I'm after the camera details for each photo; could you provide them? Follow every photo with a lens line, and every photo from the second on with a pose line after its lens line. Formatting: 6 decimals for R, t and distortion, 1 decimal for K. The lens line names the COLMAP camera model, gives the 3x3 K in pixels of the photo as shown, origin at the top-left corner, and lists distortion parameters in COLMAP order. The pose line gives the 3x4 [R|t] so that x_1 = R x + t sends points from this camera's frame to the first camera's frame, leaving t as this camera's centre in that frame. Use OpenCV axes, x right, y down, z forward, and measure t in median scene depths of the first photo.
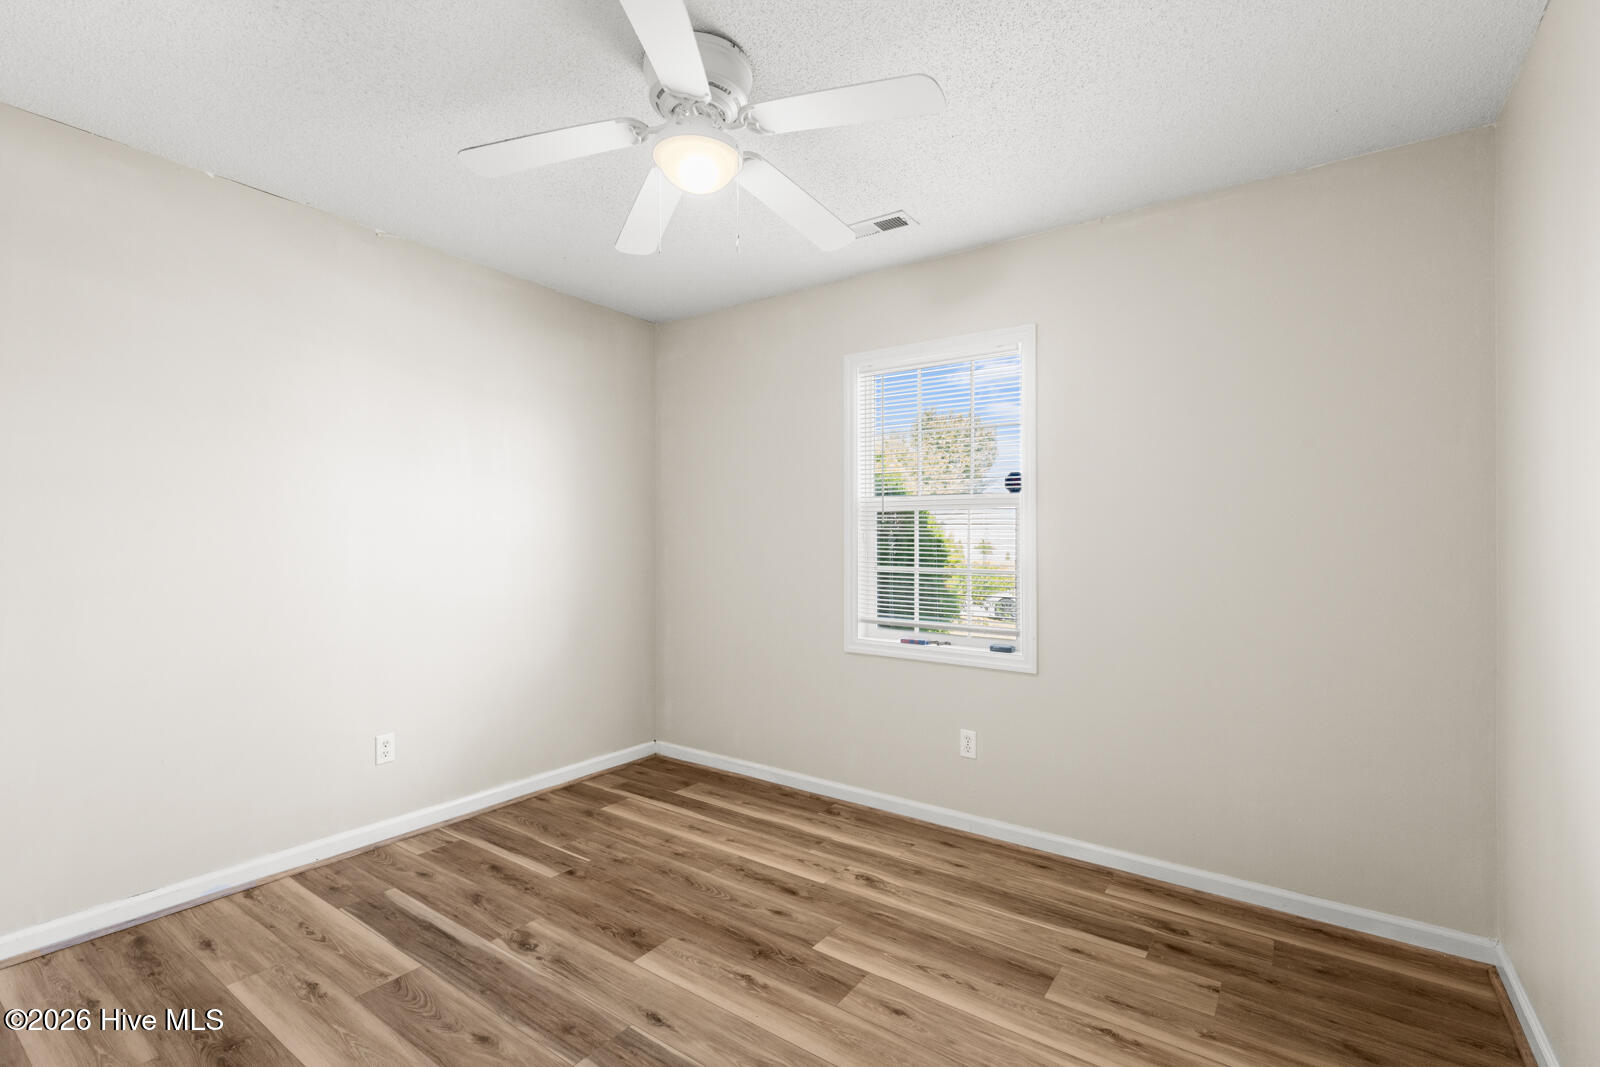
lens RADIAL K [[723.2, 0, 800.1], [0, 723.2, 536.5], [0, 0, 1]] dist [-0.002925, -0.000159]
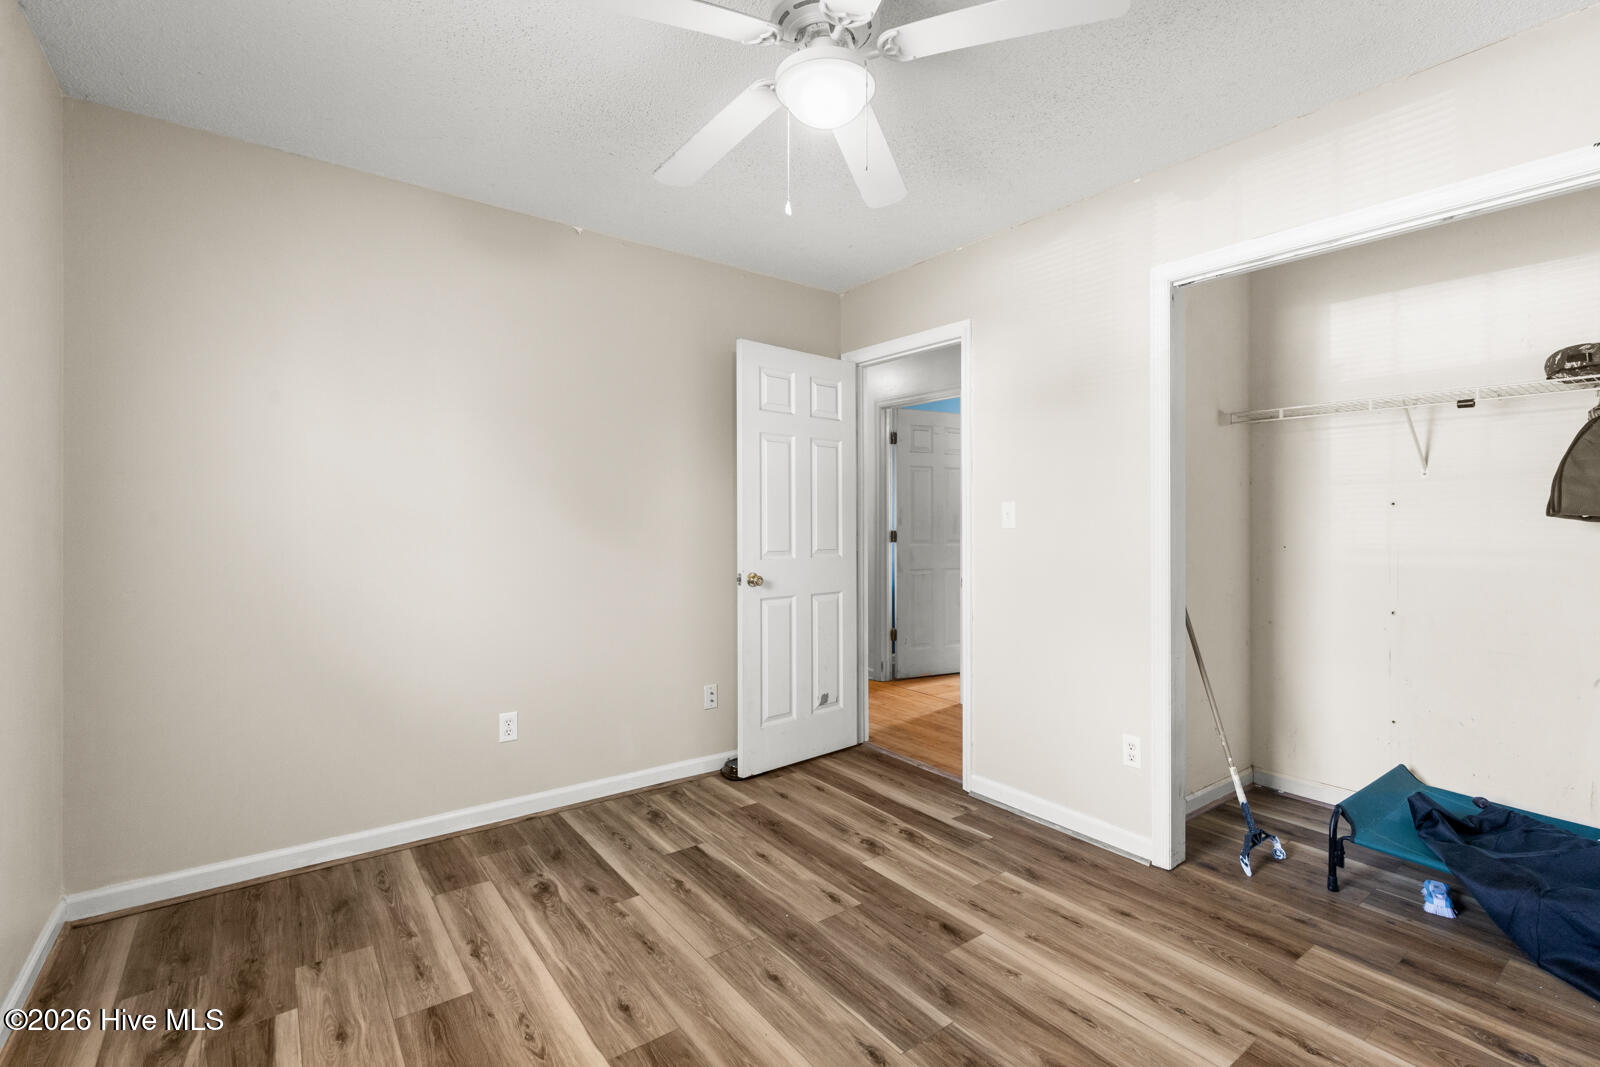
lens RADIAL K [[723.2, 0, 801.1], [0, 723.2, 528.7], [0, 0, 1]] dist [-0.002925, -0.000159]
pose [[-0.950308, -0.019172, 0.310720, -0.375877], [-0.018341, 0.999816, 0.005598, 0.016941], [-0.310770, -0.000379, -0.950485, 1.867357]]
